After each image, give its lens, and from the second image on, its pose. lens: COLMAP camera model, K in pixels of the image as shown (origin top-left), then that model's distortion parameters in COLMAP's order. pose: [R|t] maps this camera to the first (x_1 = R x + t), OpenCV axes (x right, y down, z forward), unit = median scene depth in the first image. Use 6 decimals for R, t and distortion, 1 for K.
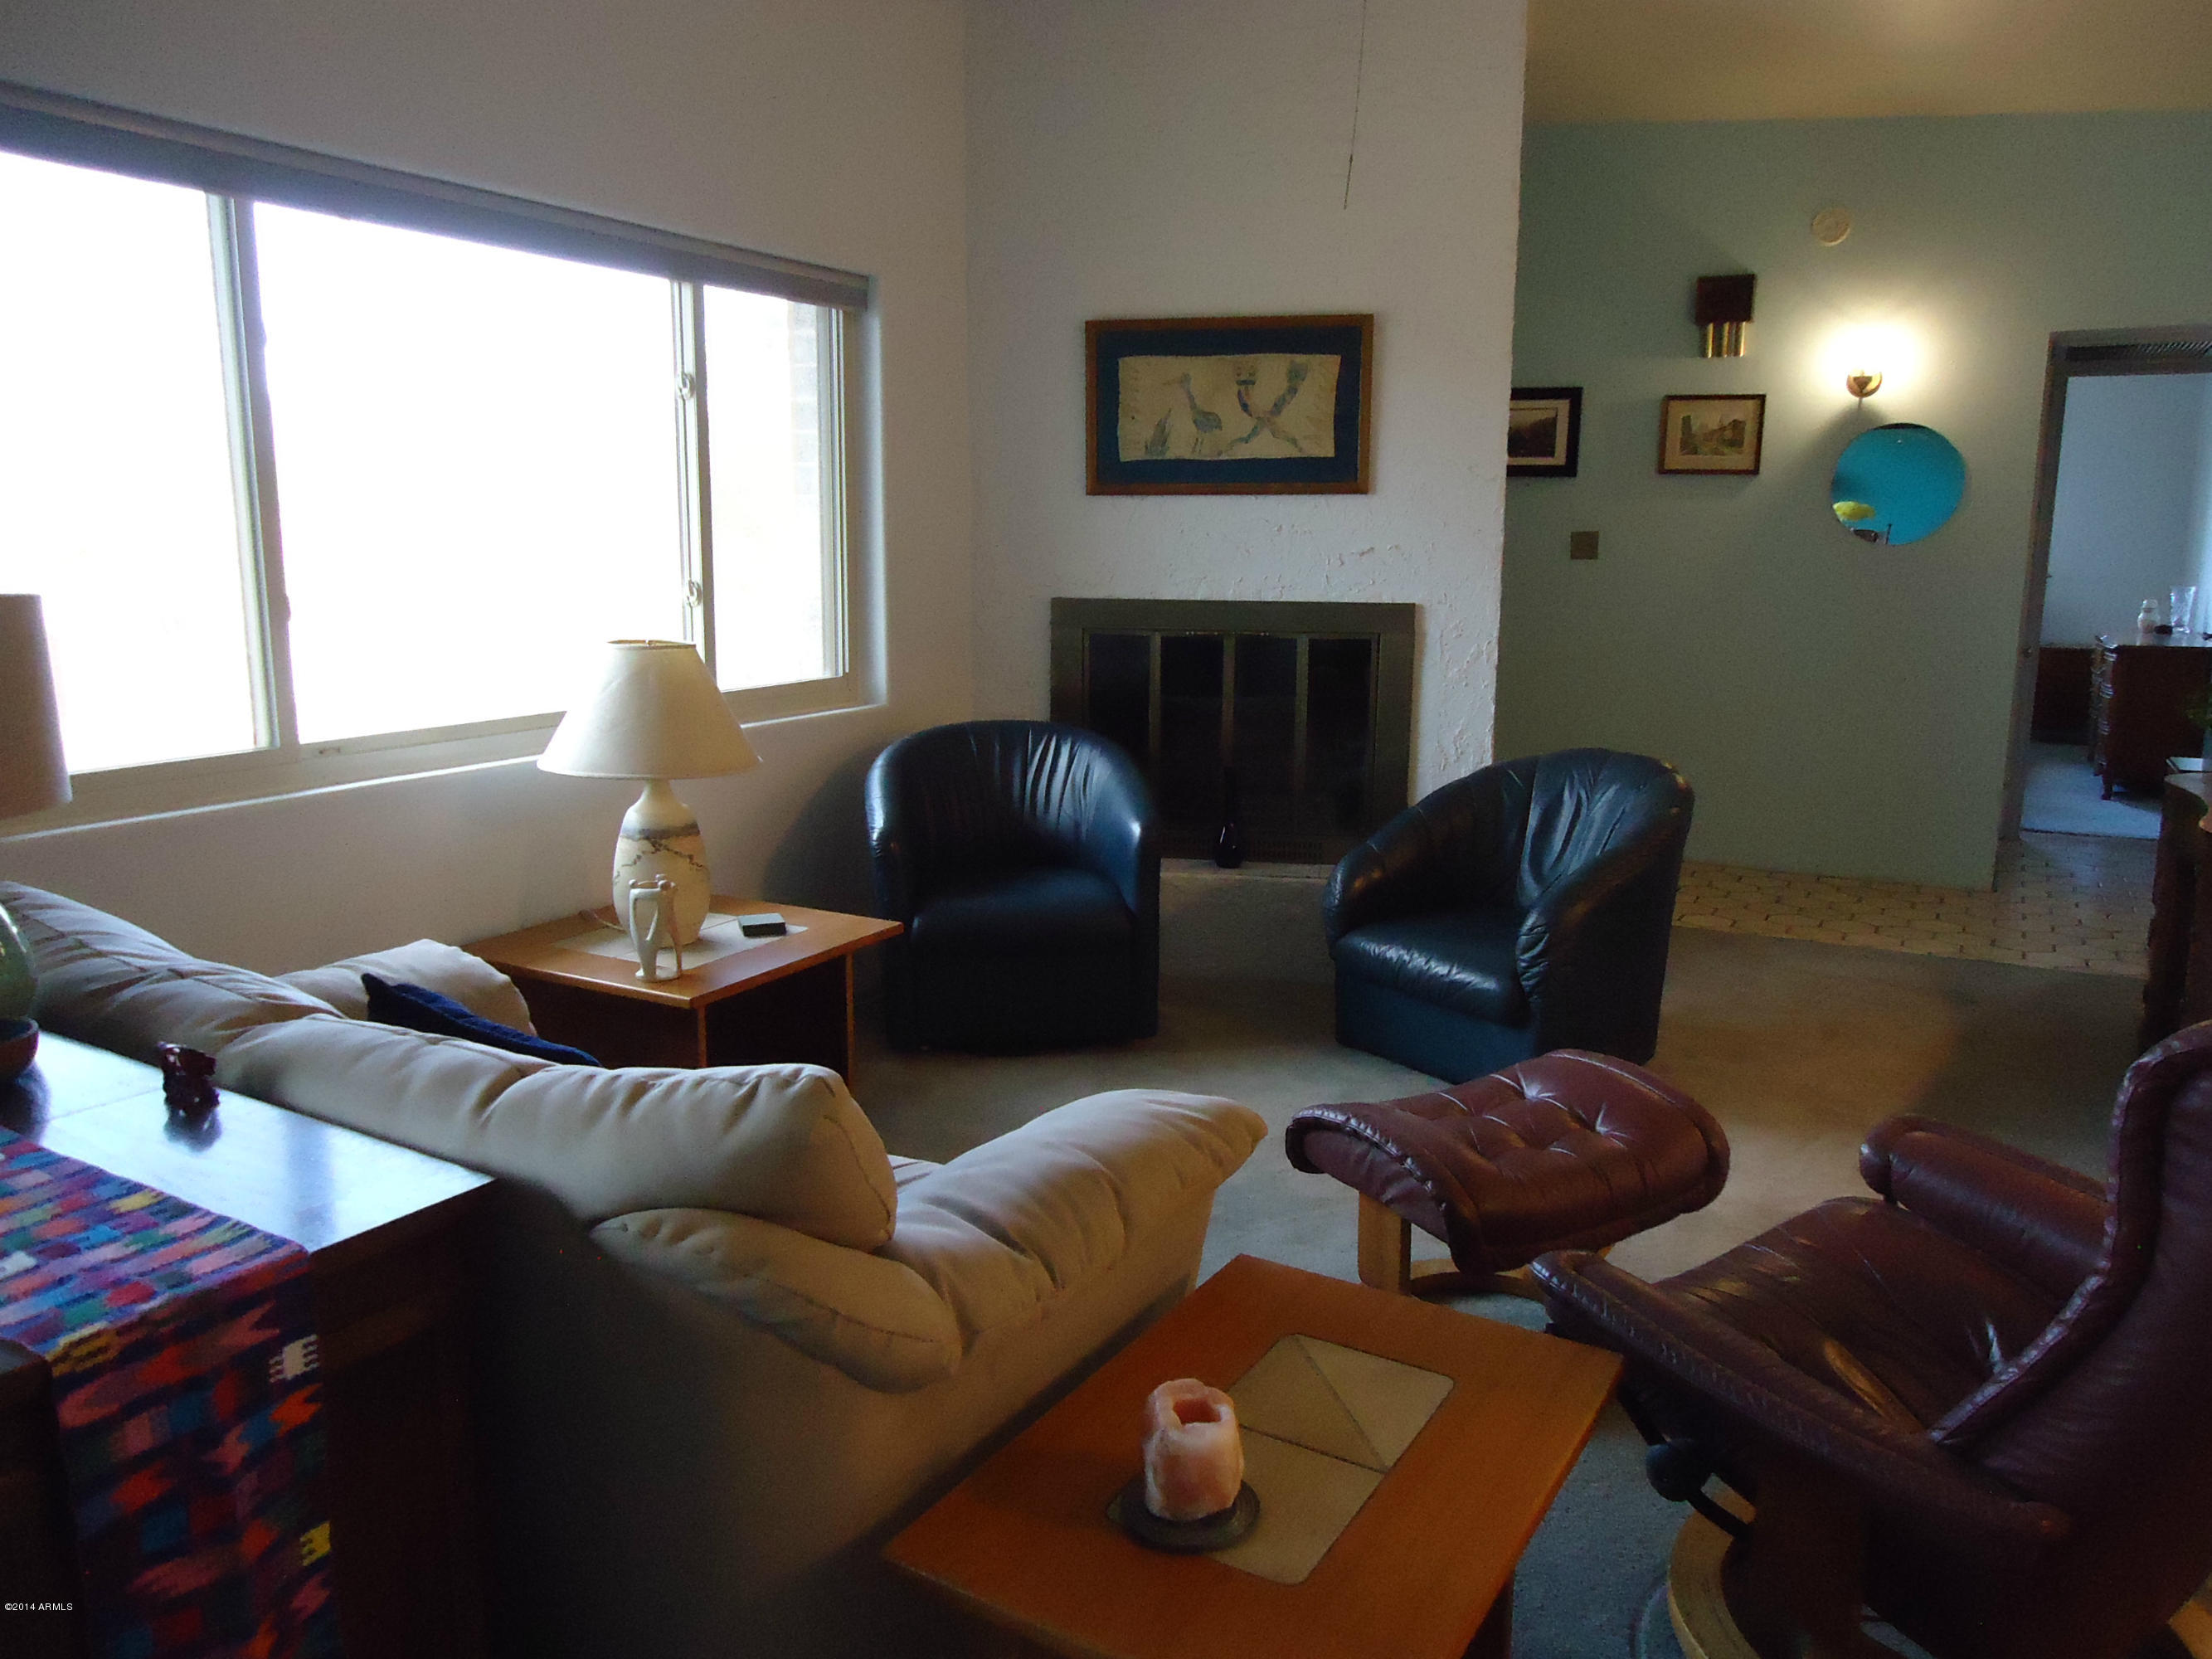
lens RADIAL K [[1607.2, 0, 1107.0], [0, 1607.2, 824.5], [0, 0, 1]] dist [-0.006208, 0.002011]
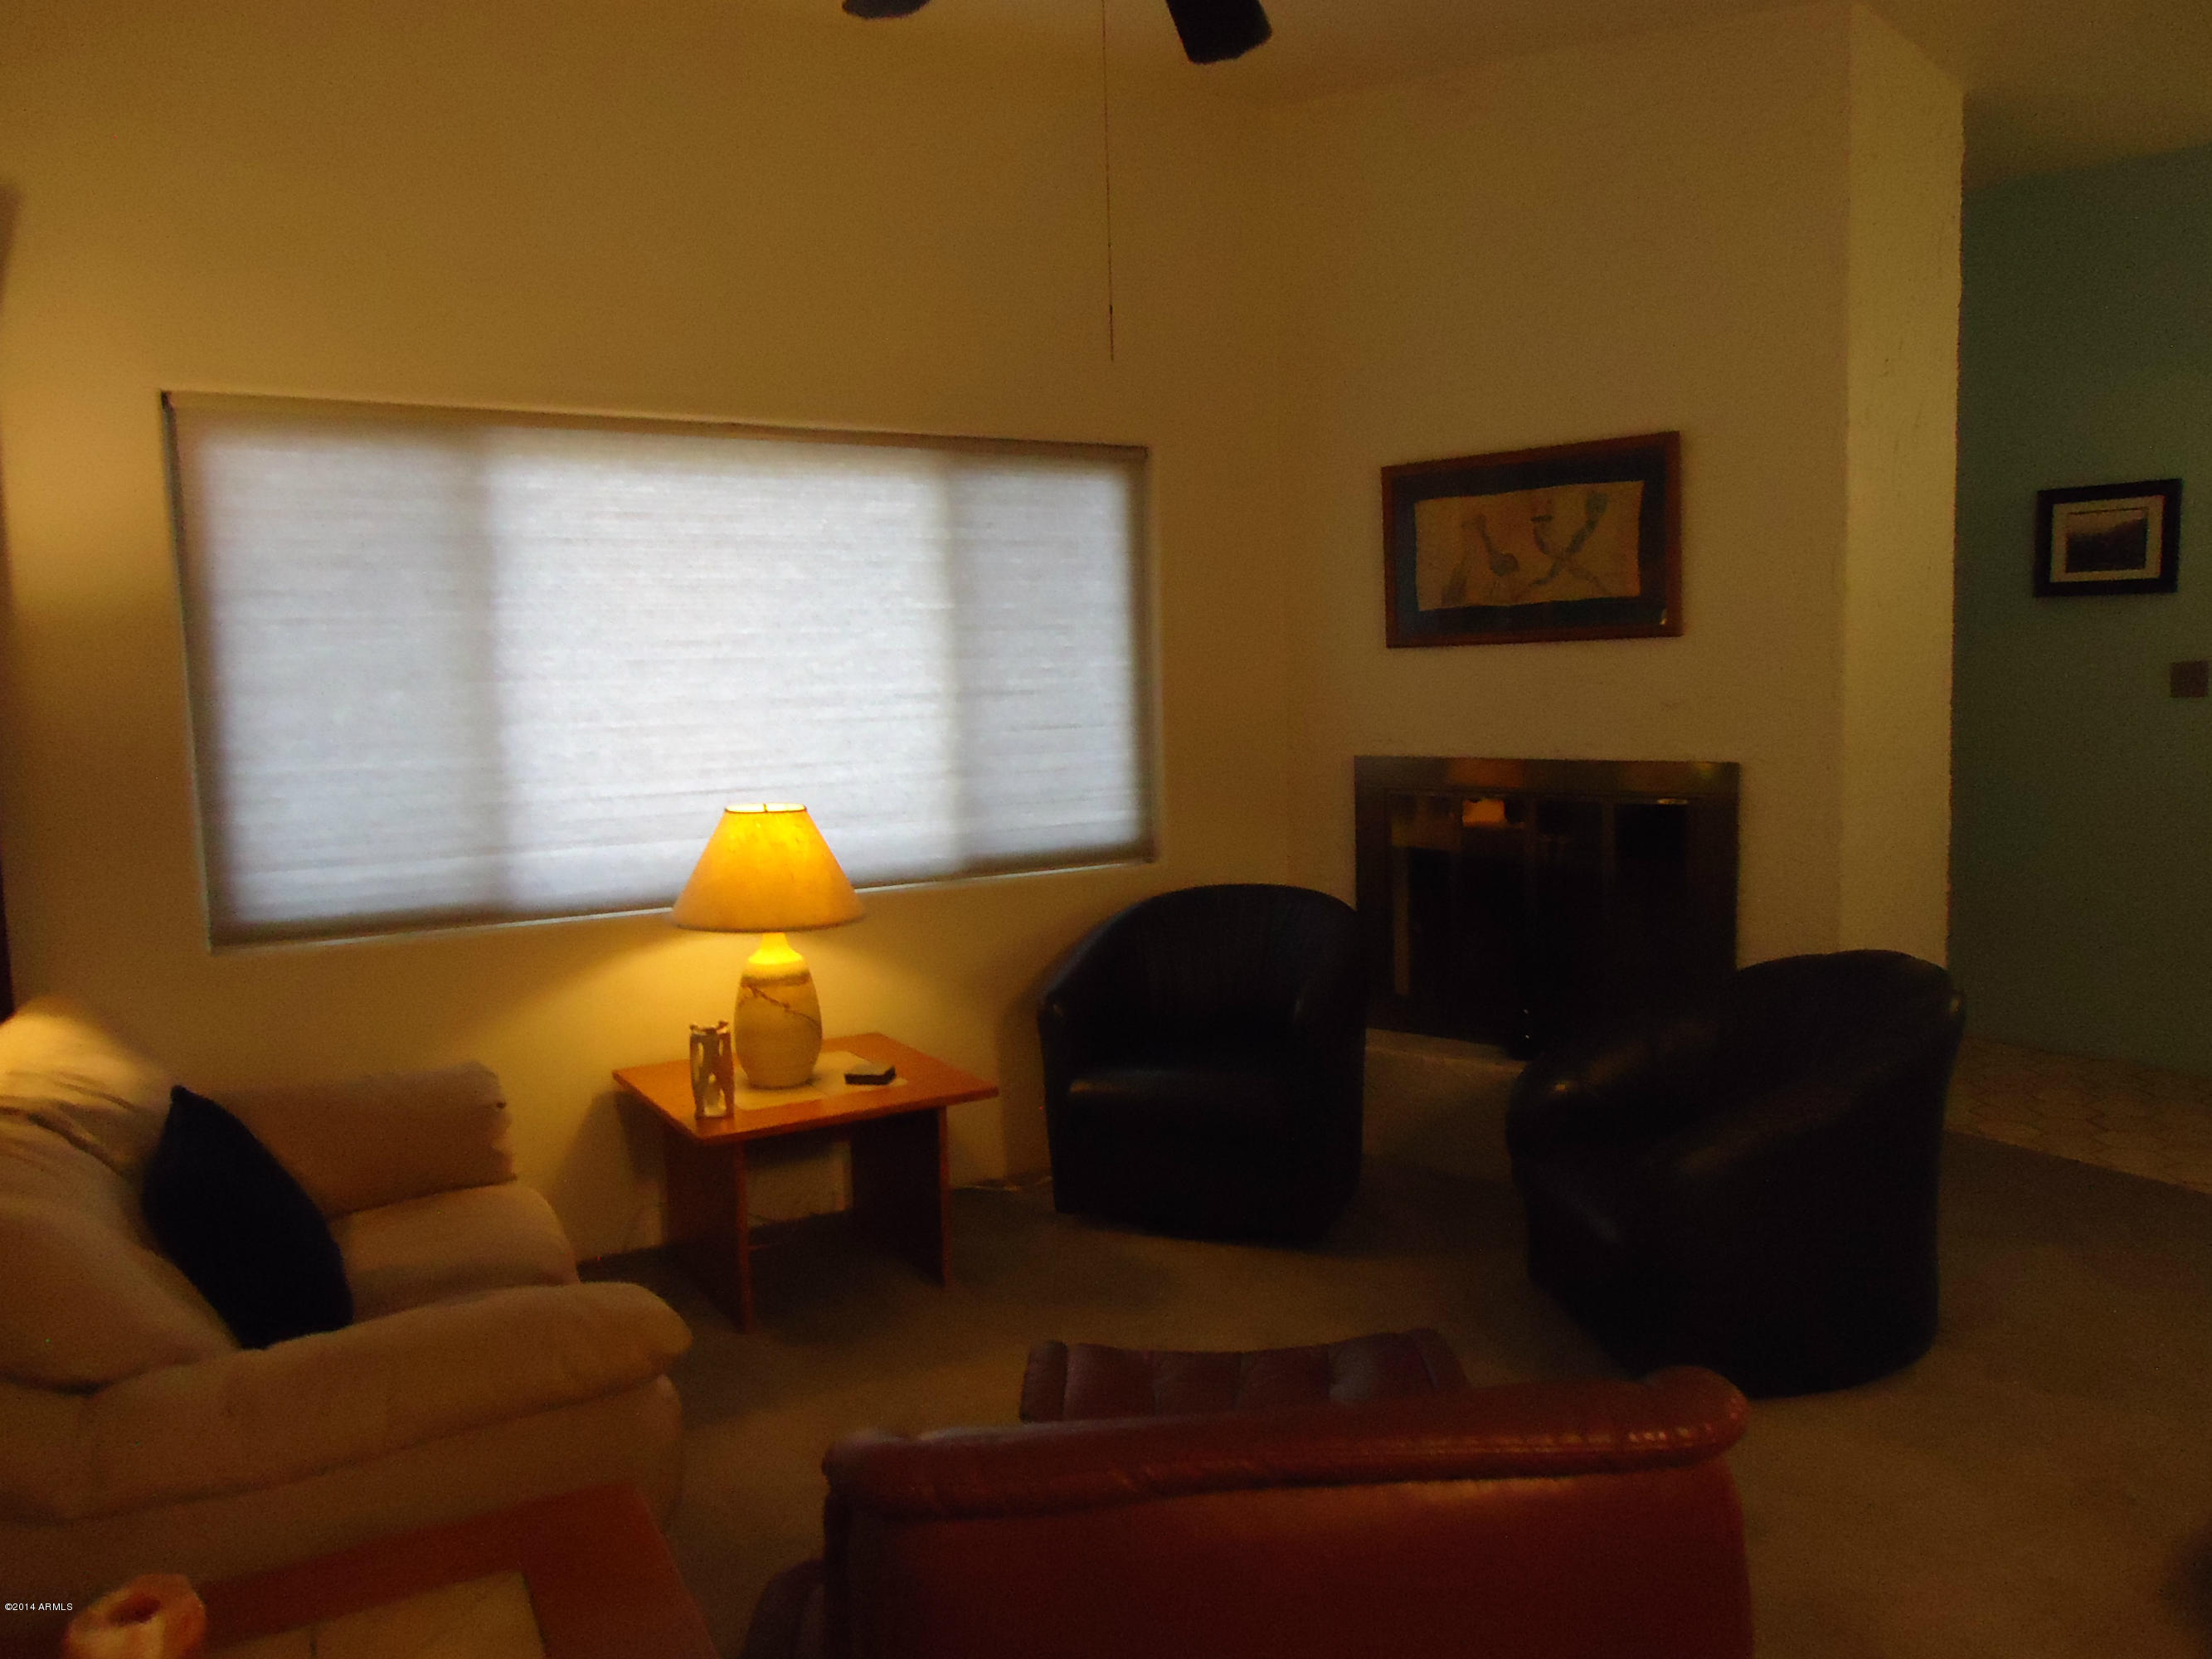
lens RADIAL K [[1607.2, 0, 1104.2], [0, 1607.2, 843.2], [0, 0, 1]] dist [-0.006208, 0.002011]
pose [[0.870293, 0.022450, -0.492023, 0.319046], [-0.058876, 0.996540, -0.058670, -0.026475], [0.489004, 0.080028, 0.868603, 0.112031]]
